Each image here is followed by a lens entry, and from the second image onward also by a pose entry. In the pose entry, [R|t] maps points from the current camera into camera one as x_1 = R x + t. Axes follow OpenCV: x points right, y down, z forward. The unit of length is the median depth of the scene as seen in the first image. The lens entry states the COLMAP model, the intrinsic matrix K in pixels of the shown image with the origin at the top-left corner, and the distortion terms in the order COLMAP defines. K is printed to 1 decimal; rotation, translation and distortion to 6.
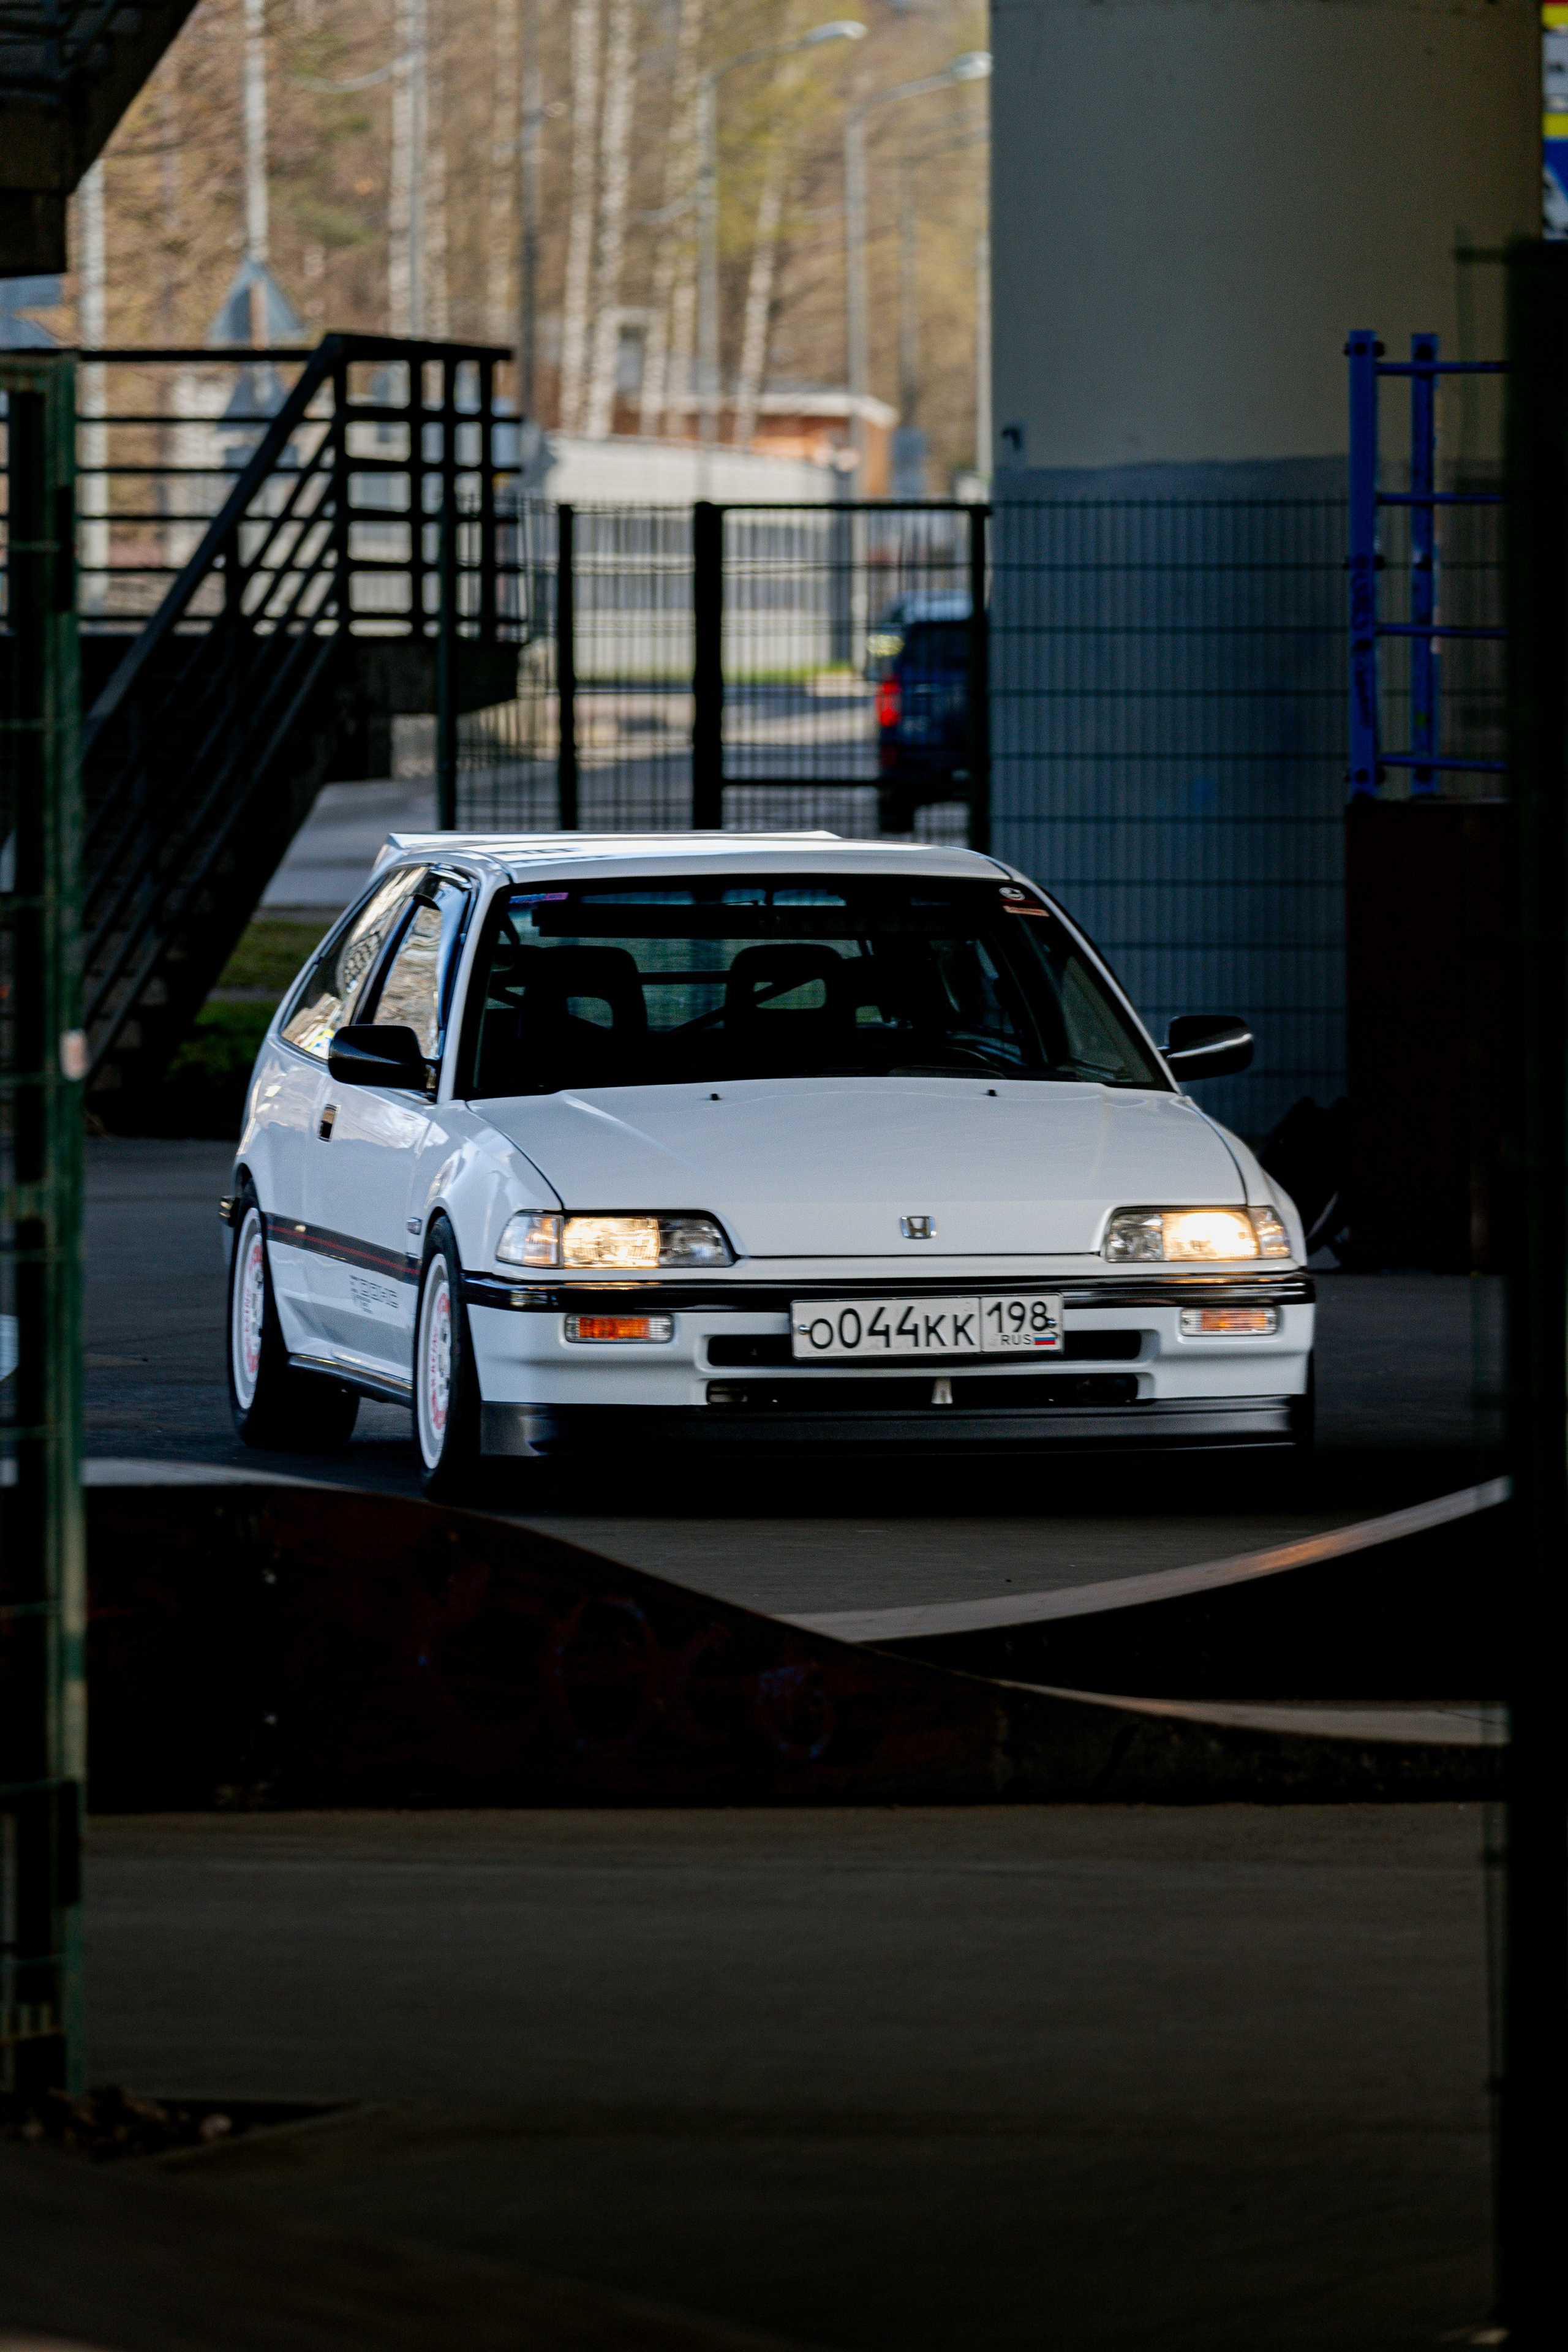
lens RADIAL K [[17497.7, 0, 784.0], [0, 17497.7, 1176.0], [0, 0, 1]] dist [0.266851, 2.318725]
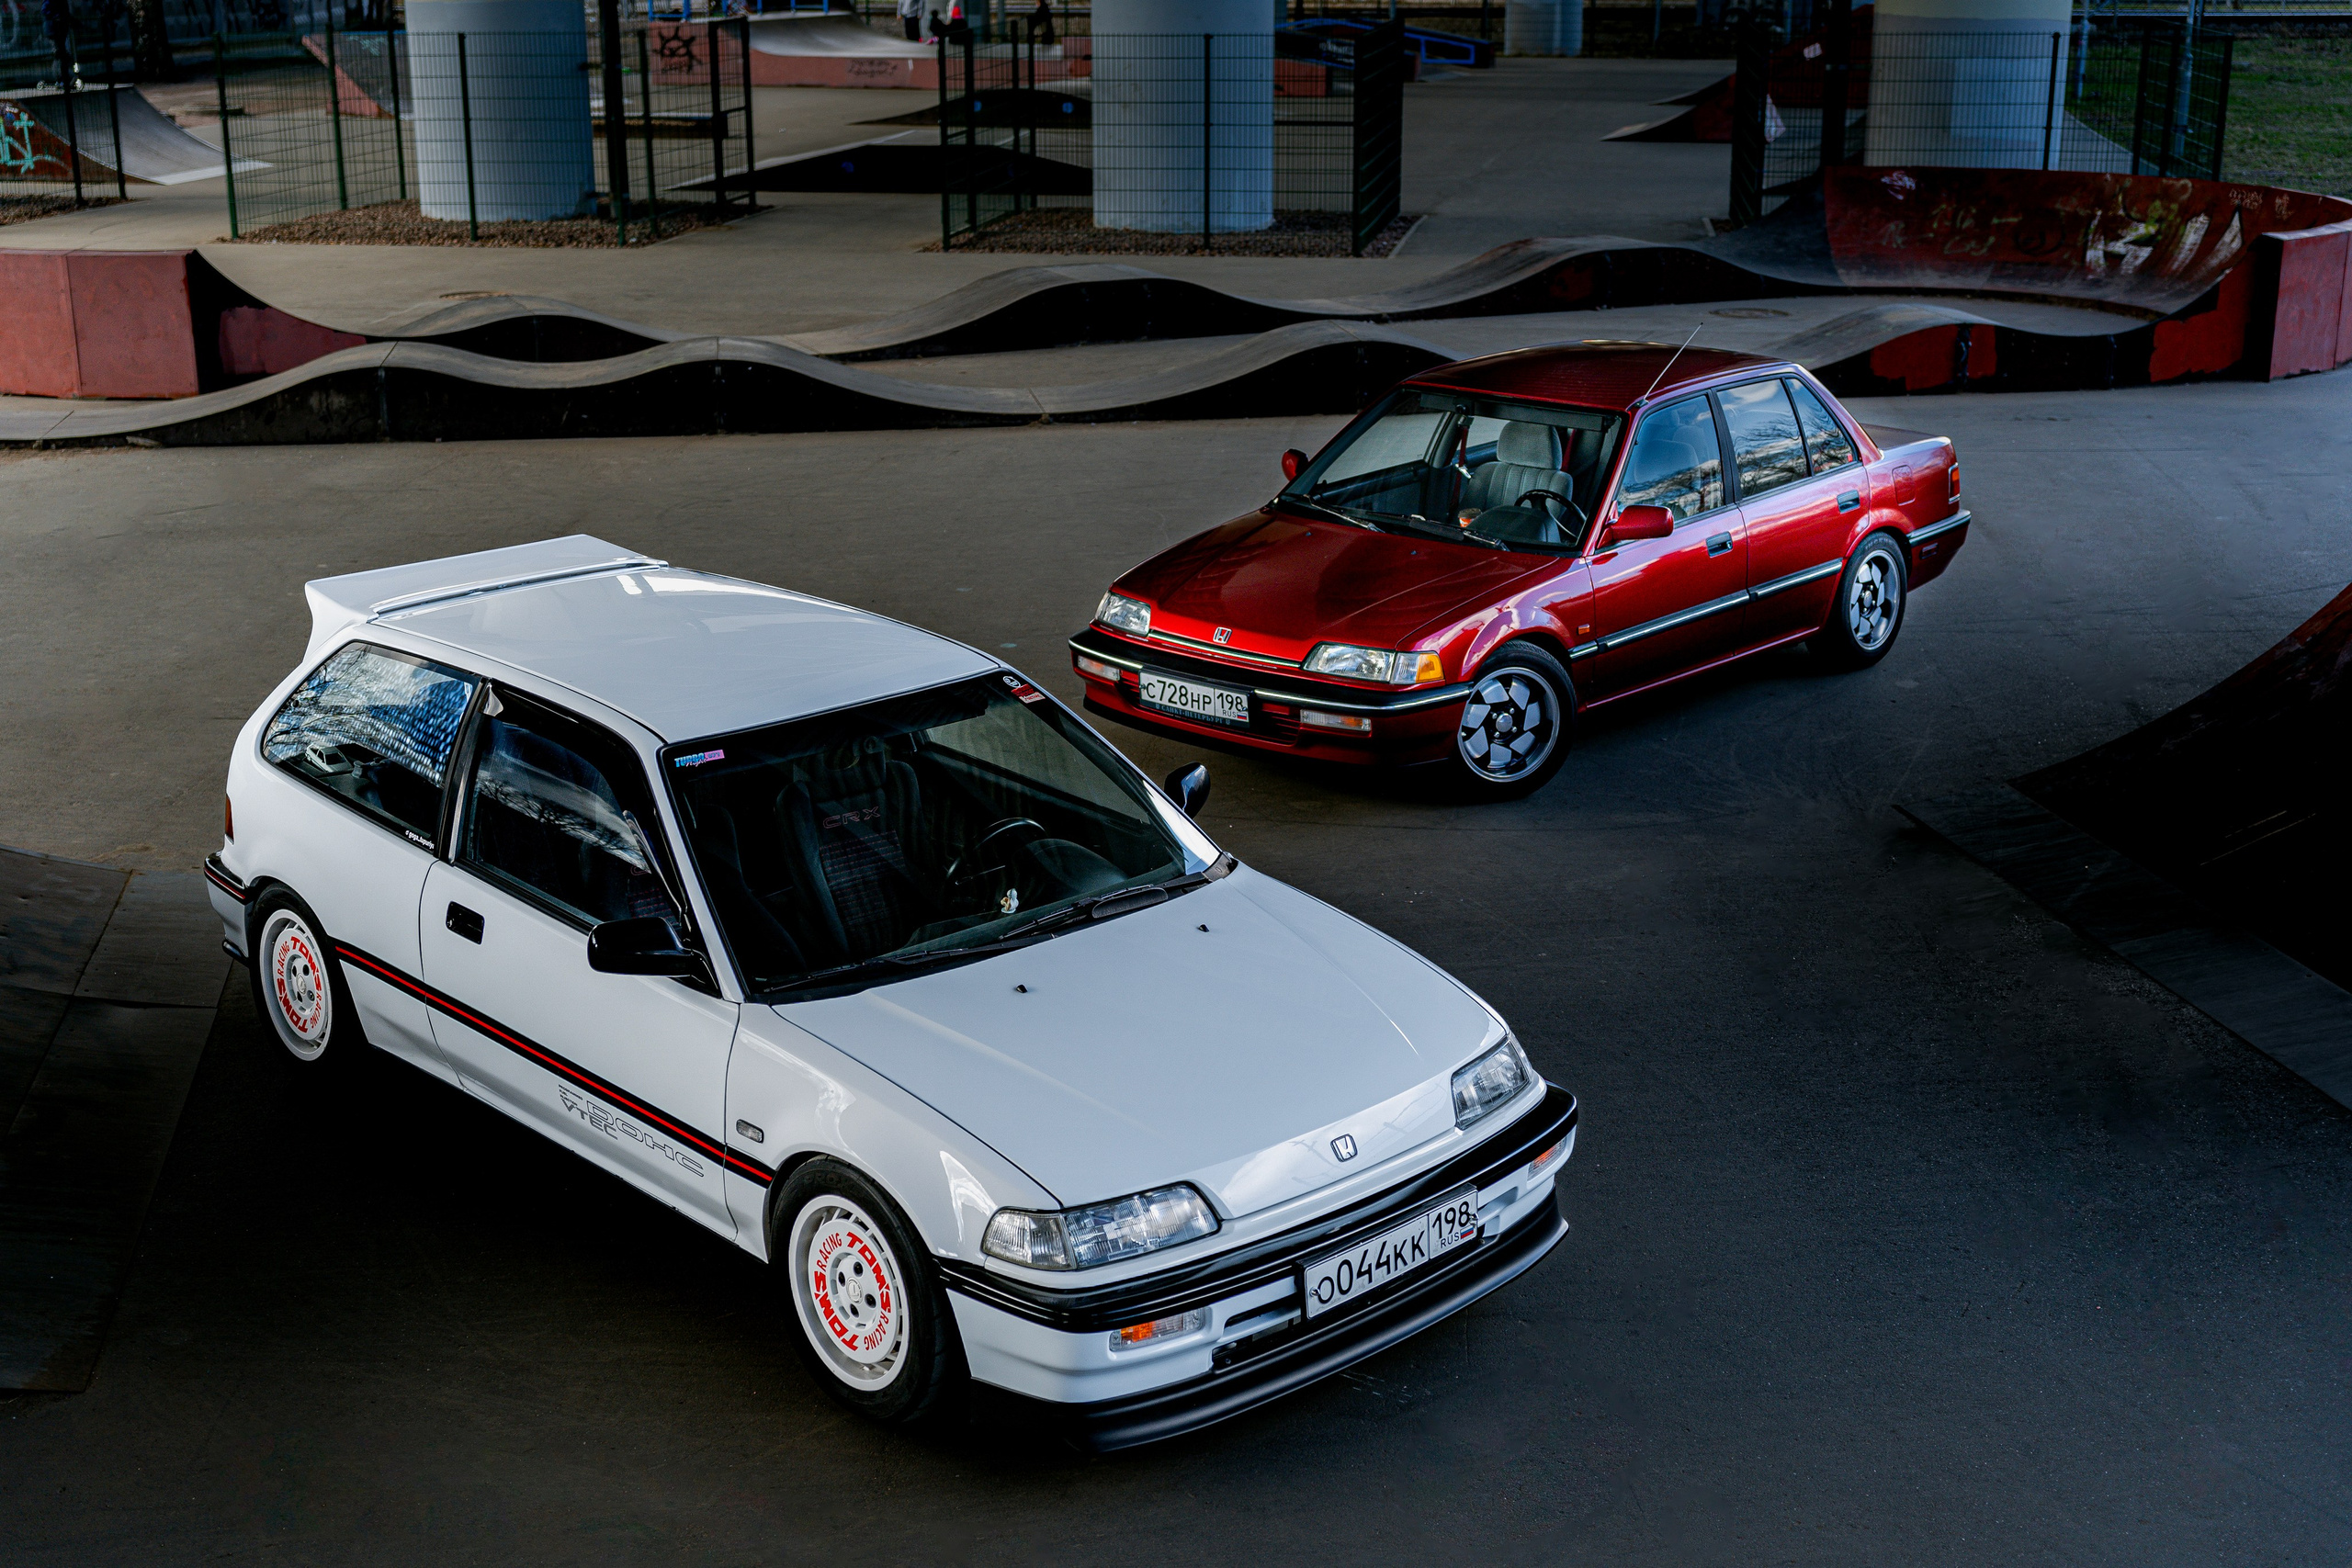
lens RADIAL K [[2854.0, 0, 1176.0], [0, 2854.0, 784.0], [0, 0, 1]] dist [-0.001076, 0.008186]
pose [[0.843298, -0.159451, 0.513248, -0.089918], [0.026102, 0.966000, 0.257220, -0.065762], [-0.536812, -0.203517, 0.818788, 0.866697]]
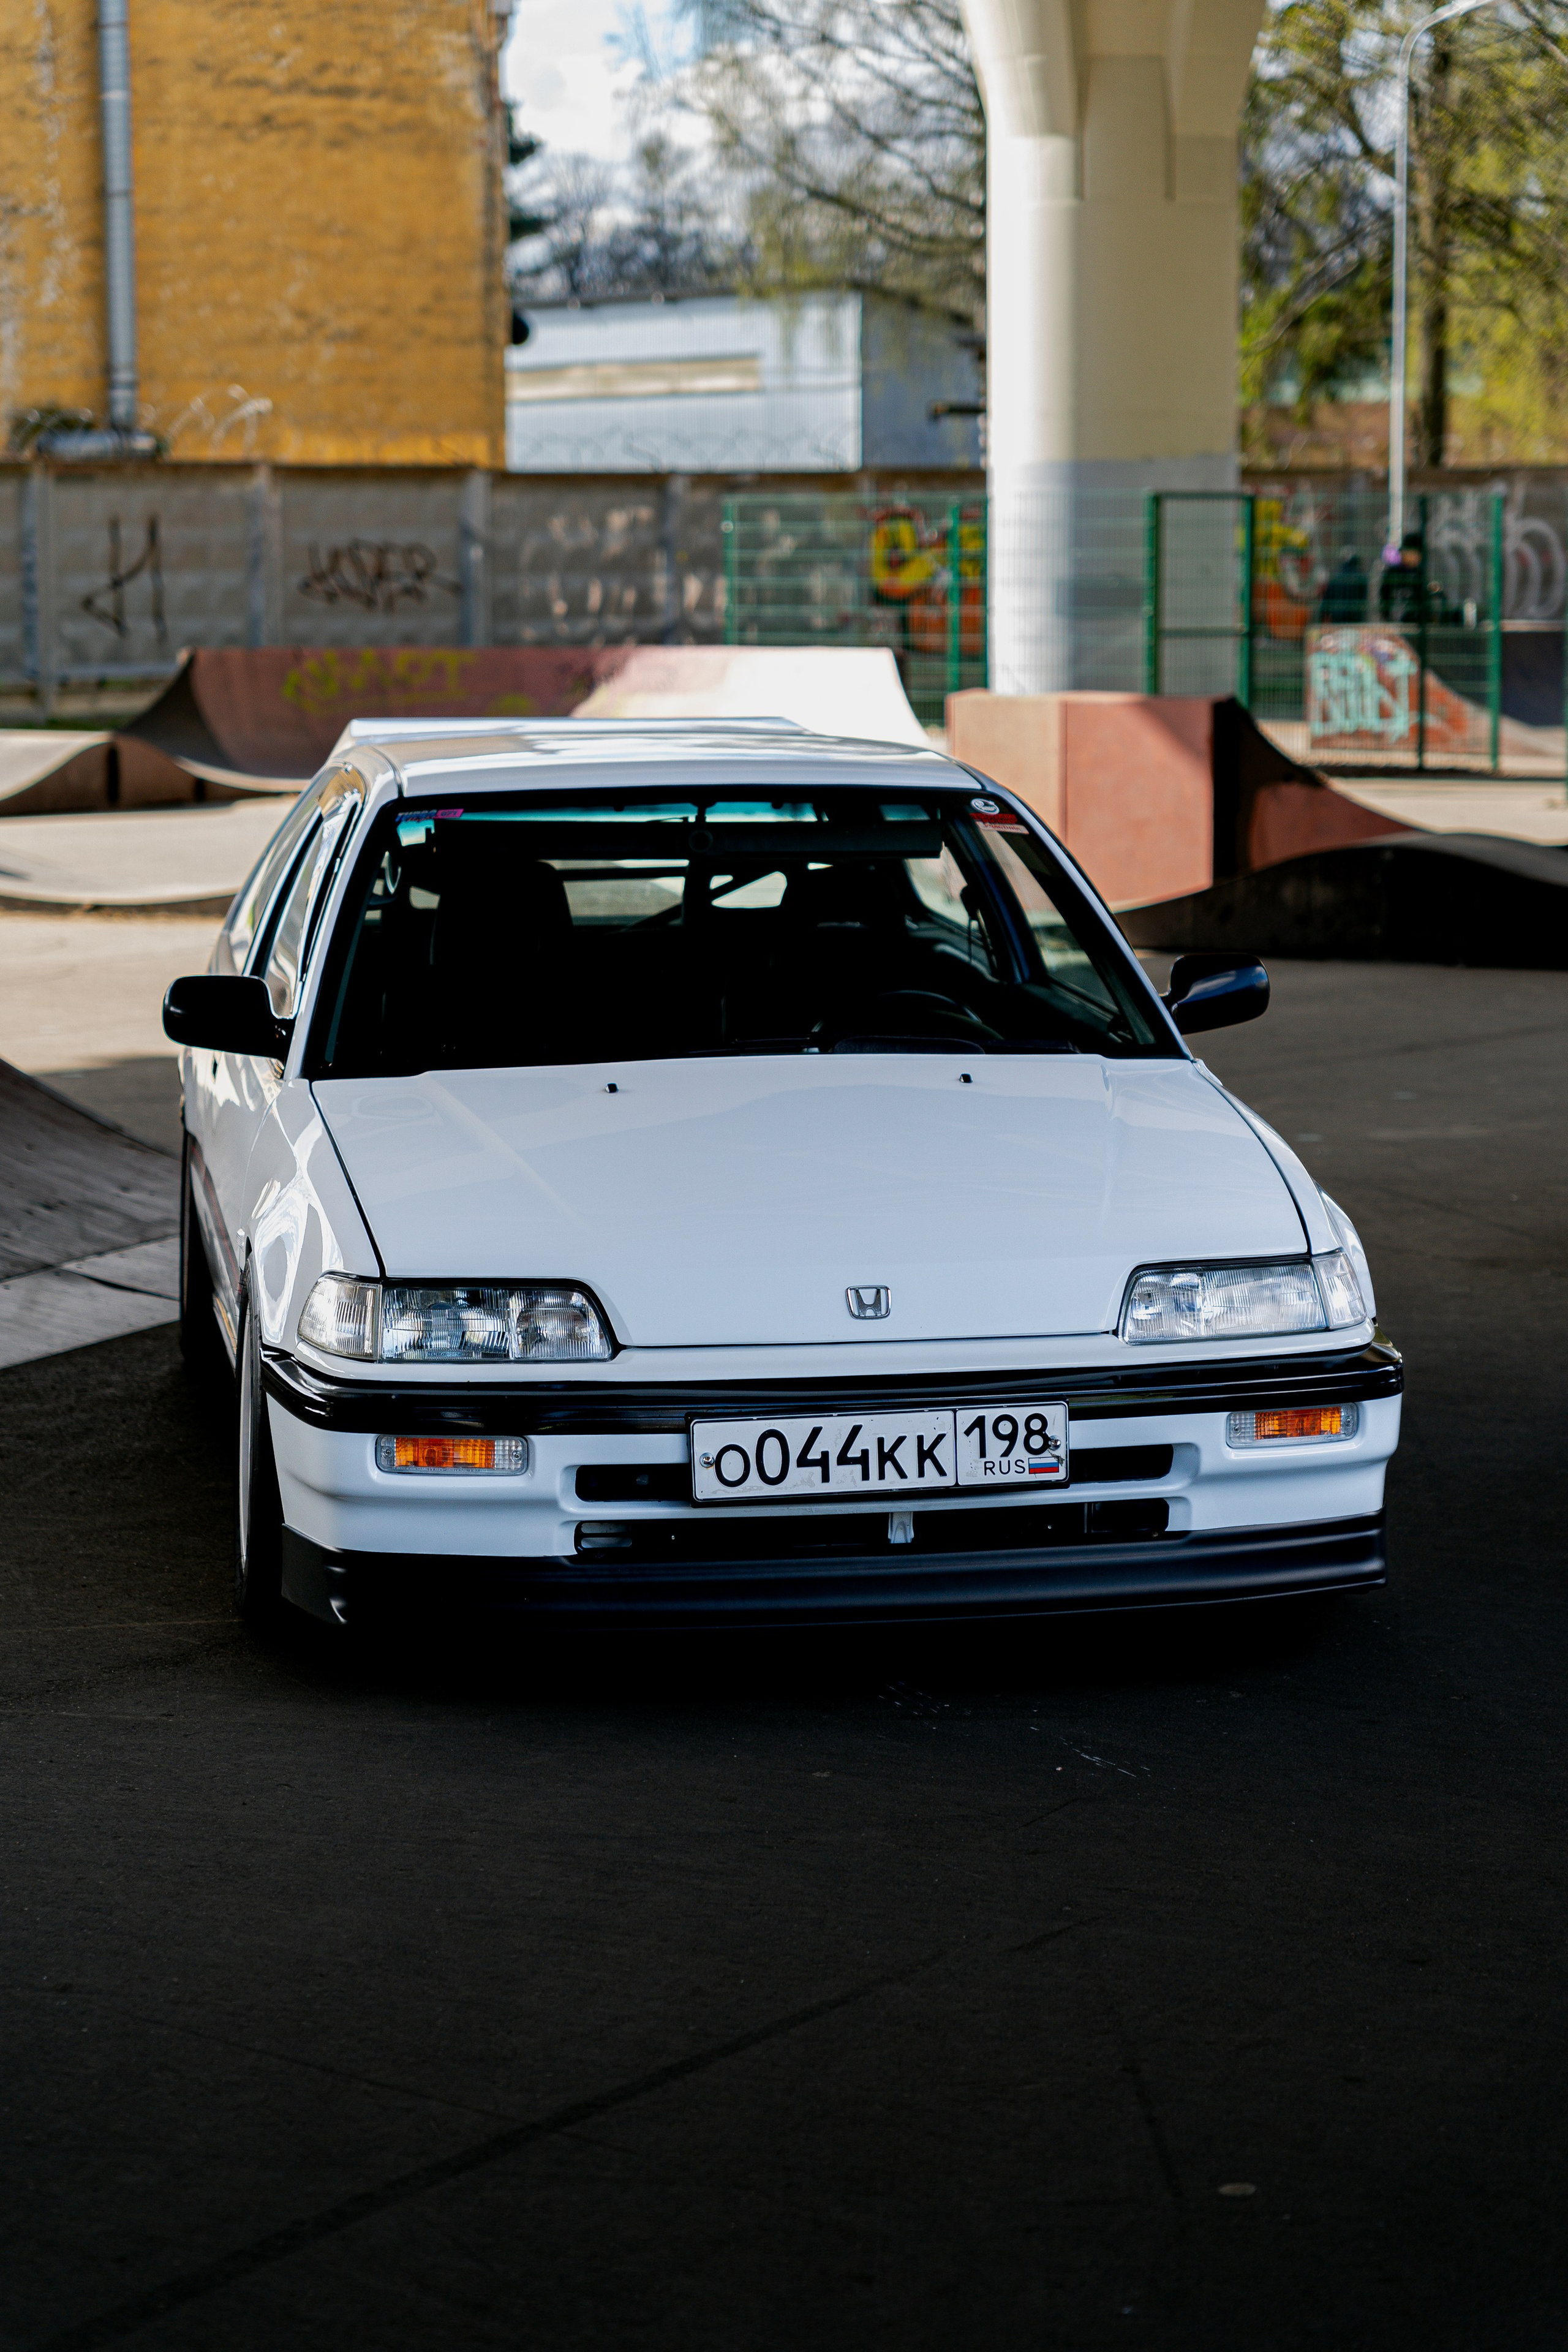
lens RADIAL K [[4855.9, 0, 784.0], [0, 4855.9, 1176.0], [0, 0, 1]] dist [0.068879, 0.121616]
pose [[0.999857, 0.001162, -0.016857, 0.007555], [0.000348, 0.996007, 0.089280, -0.020463], [0.016893, -0.089273, 0.995864, 0.801624]]
